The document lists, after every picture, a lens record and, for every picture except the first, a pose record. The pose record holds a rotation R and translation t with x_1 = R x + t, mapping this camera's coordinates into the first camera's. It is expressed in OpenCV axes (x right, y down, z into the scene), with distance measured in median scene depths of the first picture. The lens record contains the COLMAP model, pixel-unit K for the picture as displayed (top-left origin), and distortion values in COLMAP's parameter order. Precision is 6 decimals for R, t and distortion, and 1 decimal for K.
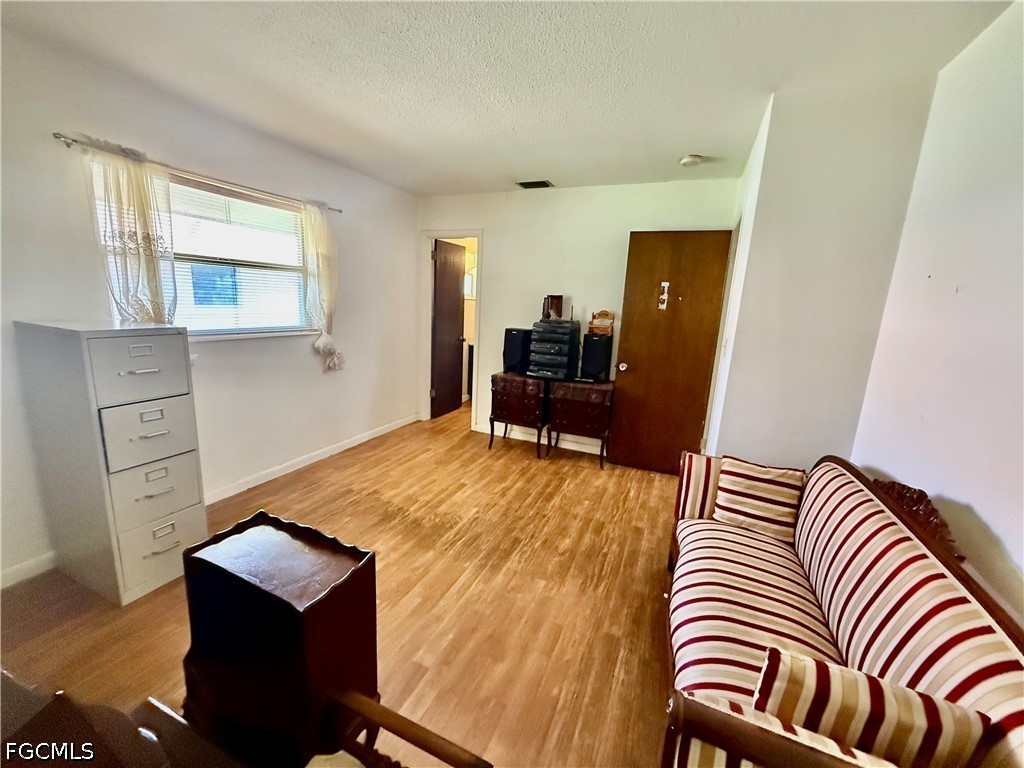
lens RADIAL K [[409.2, 0, 514.6], [0, 409.2, 381.6], [0, 0, 1]] dist [-0.001577, 0.001222]
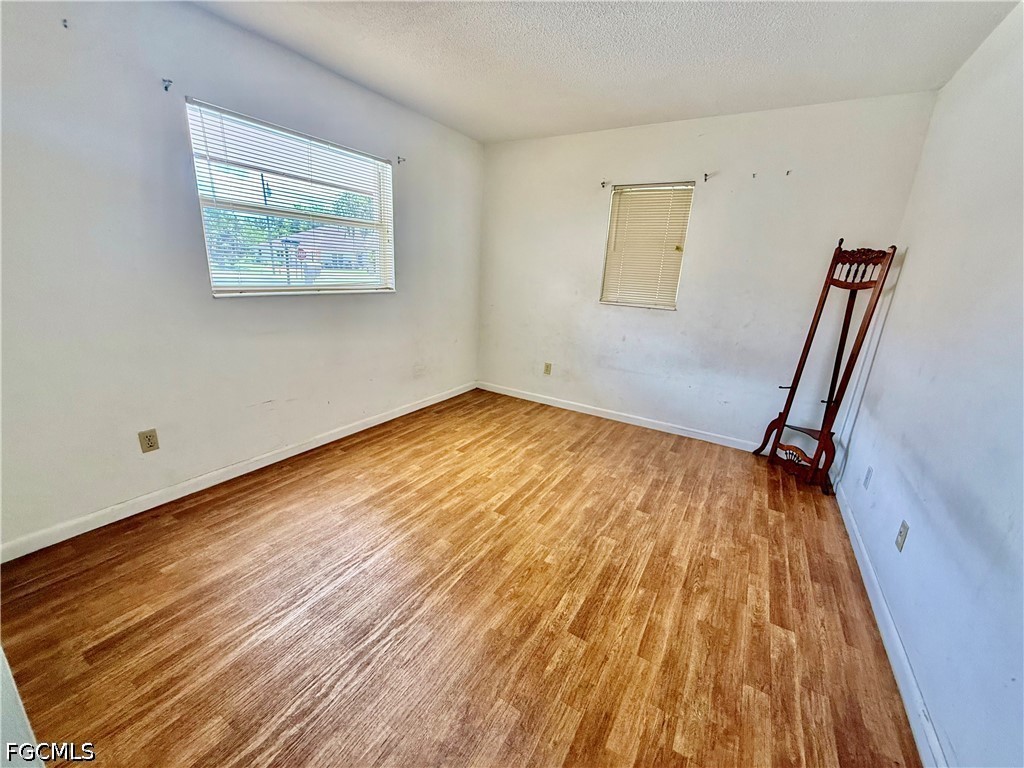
lens RADIAL K [[409.2, 0, 510.9], [0, 409.2, 382.3], [0, 0, 1]] dist [-0.001577, 0.001222]
pose [[-0.984782, -0.133925, 0.110768, -0.418106], [-0.069239, 0.886899, 0.456746, -0.300018], [-0.159409, 0.442125, -0.882674, 1.661761]]
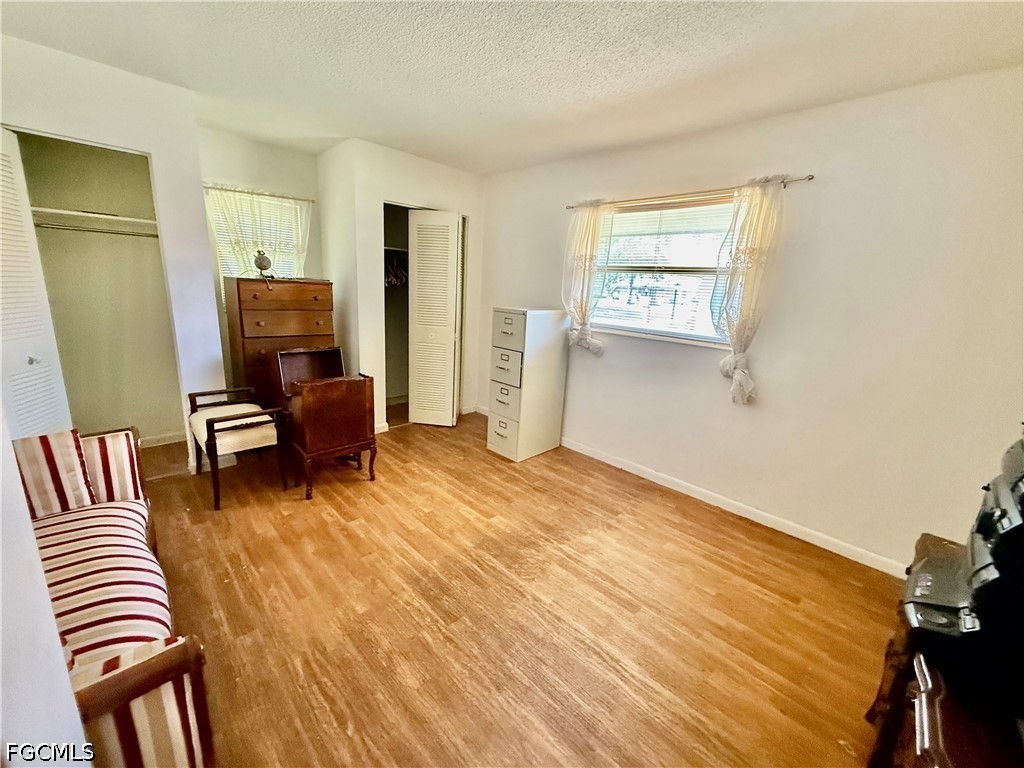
lens RADIAL K [[409.2, 0, 508.0], [0, 409.2, 382.8], [0, 0, 1]] dist [-0.001577, 0.001222]
pose [[-0.379520, 0.145555, -0.913662, 0.579366], [-0.255709, 0.932576, 0.254786, -0.207497], [0.889144, 0.330328, -0.316712, 1.226790]]
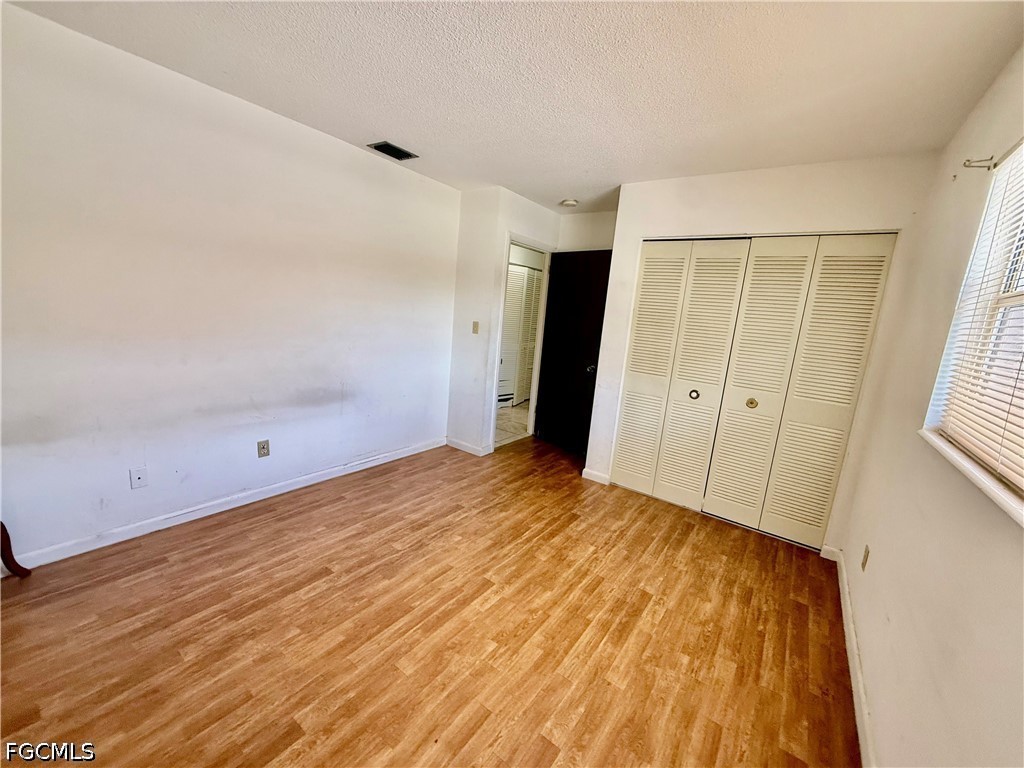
lens RADIAL K [[409.2, 0, 514.0], [0, 409.2, 384.6], [0, 0, 1]] dist [-0.001577, 0.001222]
pose [[0.975196, 0.073434, -0.208808, -0.121879], [-0.080802, 0.996365, -0.026964, -0.004709], [0.206069, 0.043168, 0.977585, 0.091287]]
